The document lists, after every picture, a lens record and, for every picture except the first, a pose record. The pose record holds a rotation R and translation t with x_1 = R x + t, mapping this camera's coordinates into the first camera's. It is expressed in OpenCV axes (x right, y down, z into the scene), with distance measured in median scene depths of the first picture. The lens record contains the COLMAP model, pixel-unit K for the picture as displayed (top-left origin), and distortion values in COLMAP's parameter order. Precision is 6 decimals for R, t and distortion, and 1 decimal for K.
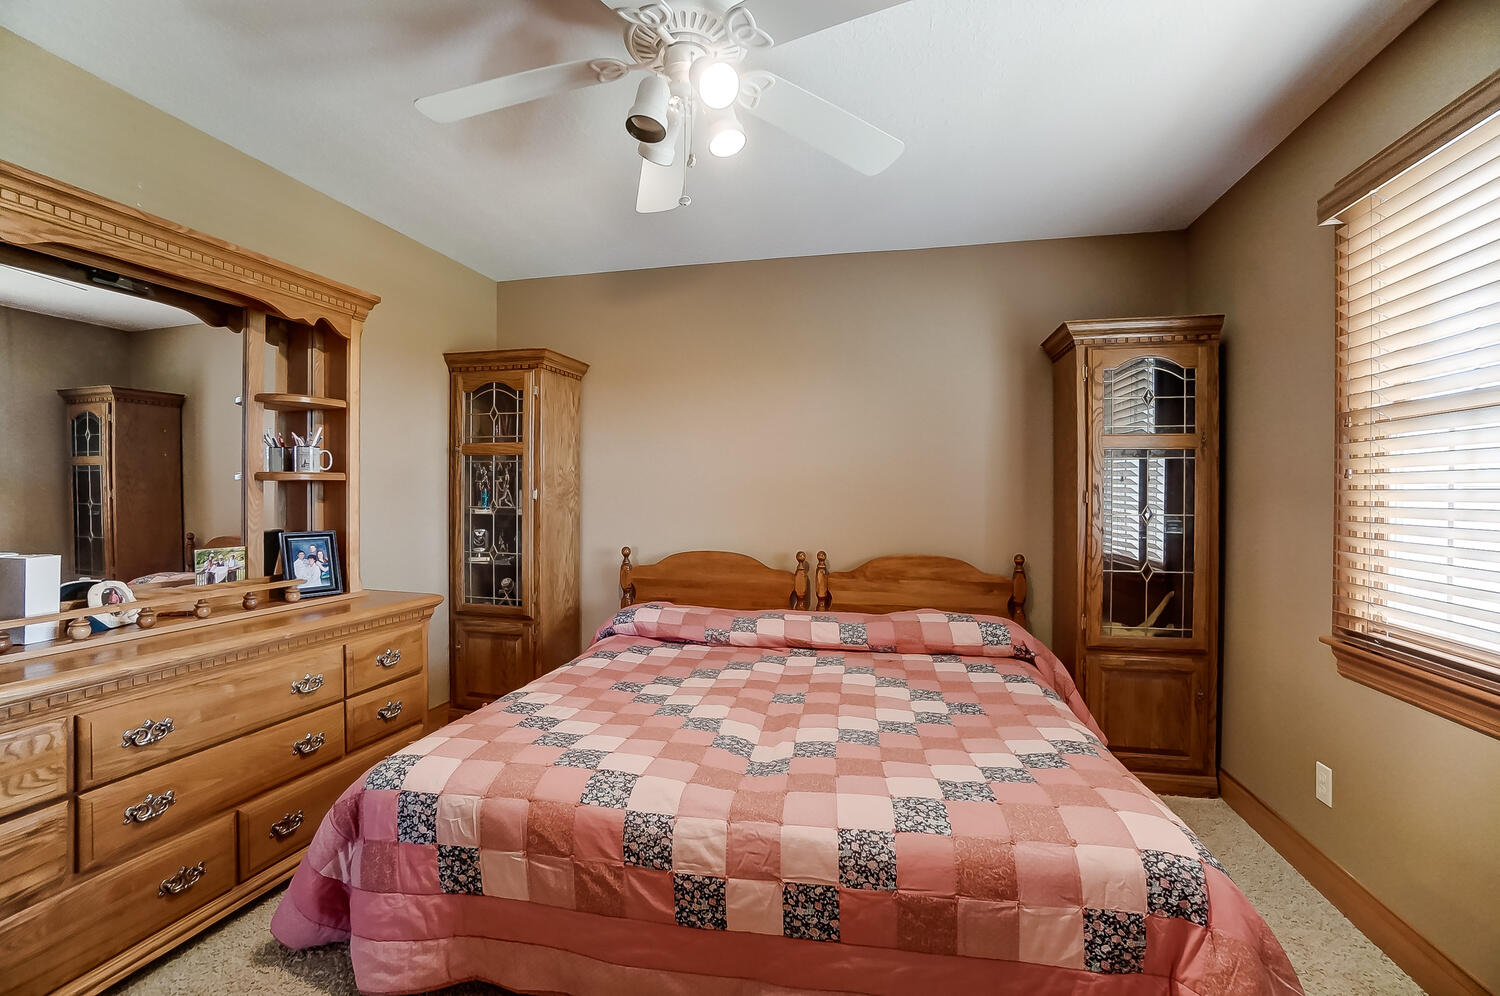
lens RADIAL K [[676.9, 0, 739.5], [0, 676.9, 491.1], [0, 0, 1]] dist [-0.071195, 0.028450]
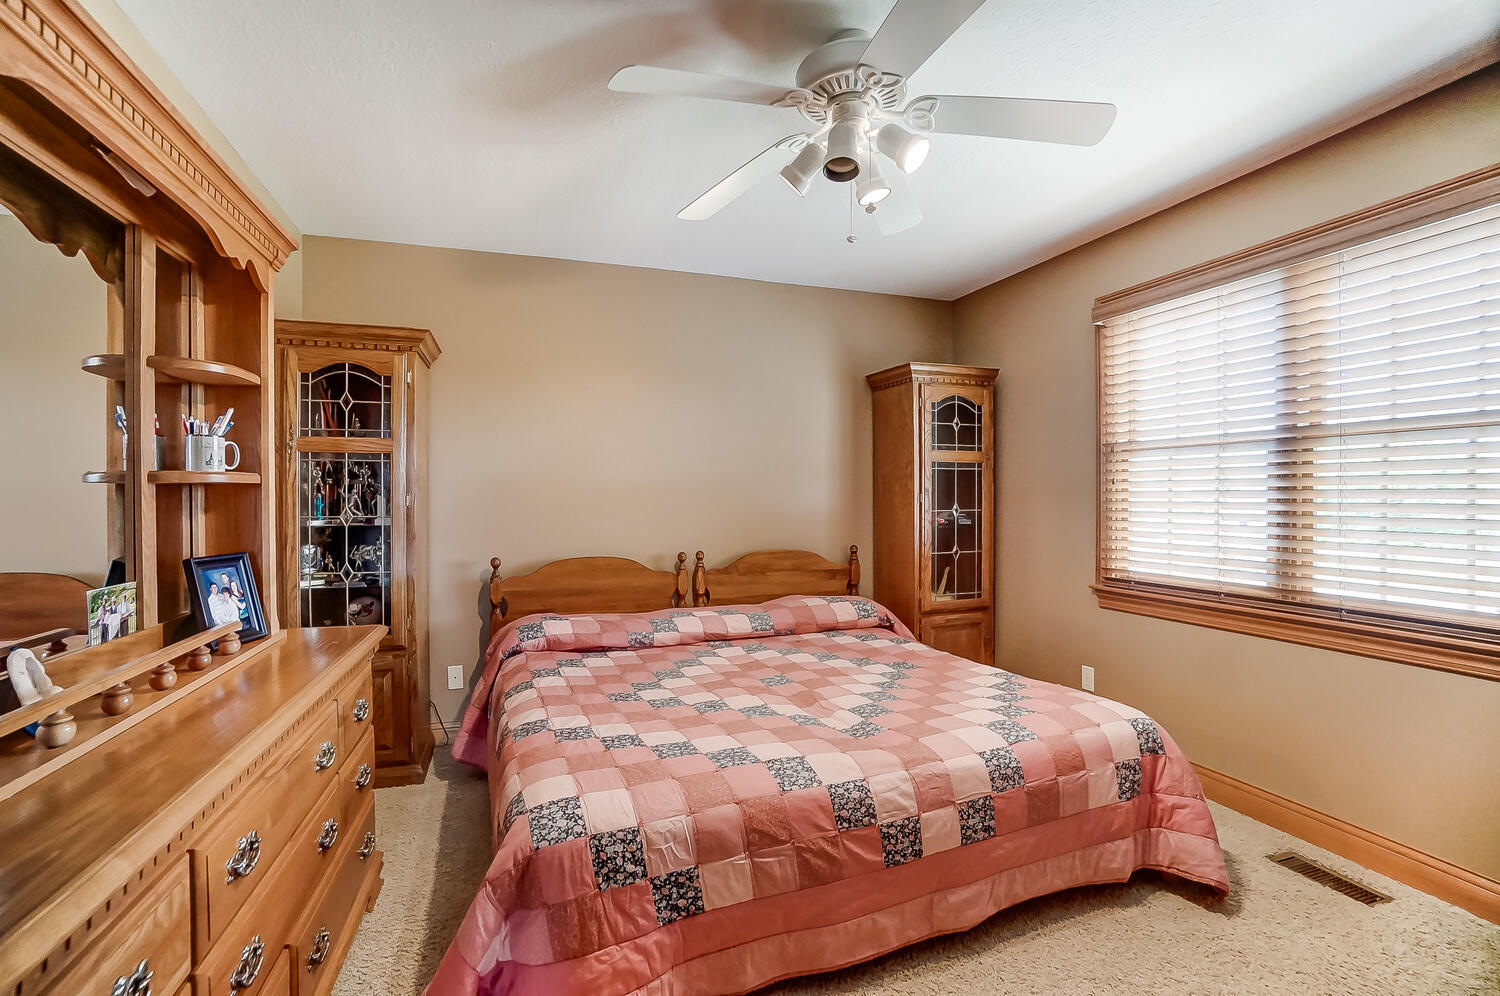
lens RADIAL K [[676.9, 0, 739.5], [0, 676.9, 491.1], [0, 0, 1]] dist [-0.071195, 0.028450]
pose [[0.836337, -0.003406, 0.548205, -0.686295], [0.006006, 0.999978, -0.002950, -0.002991], [-0.548183, 0.005760, 0.836339, 0.117888]]
